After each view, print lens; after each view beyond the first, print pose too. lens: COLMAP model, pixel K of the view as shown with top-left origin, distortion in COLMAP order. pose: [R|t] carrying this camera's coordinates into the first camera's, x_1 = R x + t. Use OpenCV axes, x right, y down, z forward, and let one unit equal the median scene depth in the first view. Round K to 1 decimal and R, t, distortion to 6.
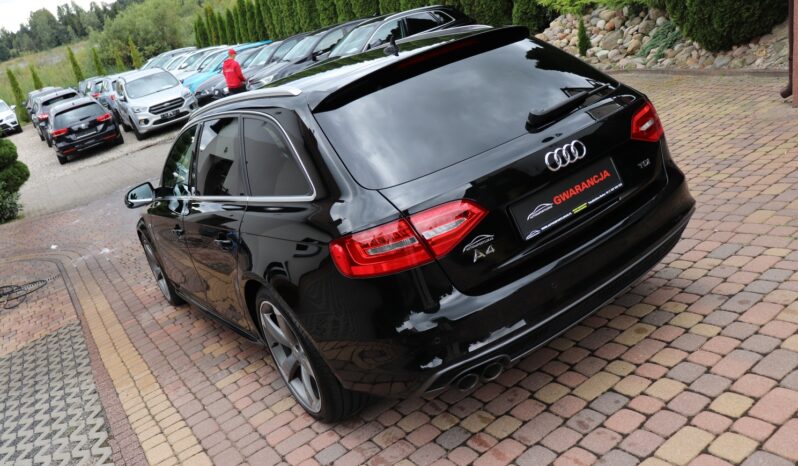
lens RADIAL K [[659.6, 0, 395.6], [0, 659.6, 225.8], [0, 0, 1]] dist [-0.185995, 0.163281]
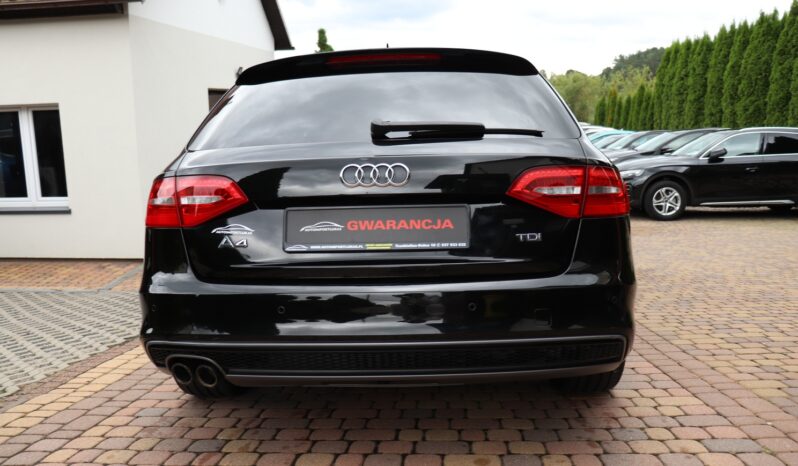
lens RADIAL K [[659.6, 0, 395.6], [0, 659.6, 225.8], [0, 0, 1]] dist [-0.185995, 0.163281]
pose [[0.788182, 0.304812, -0.534658, 0.613719], [-0.368429, 0.929563, -0.013180, -0.040063], [0.492981, 0.207372, 0.844965, 0.275333]]
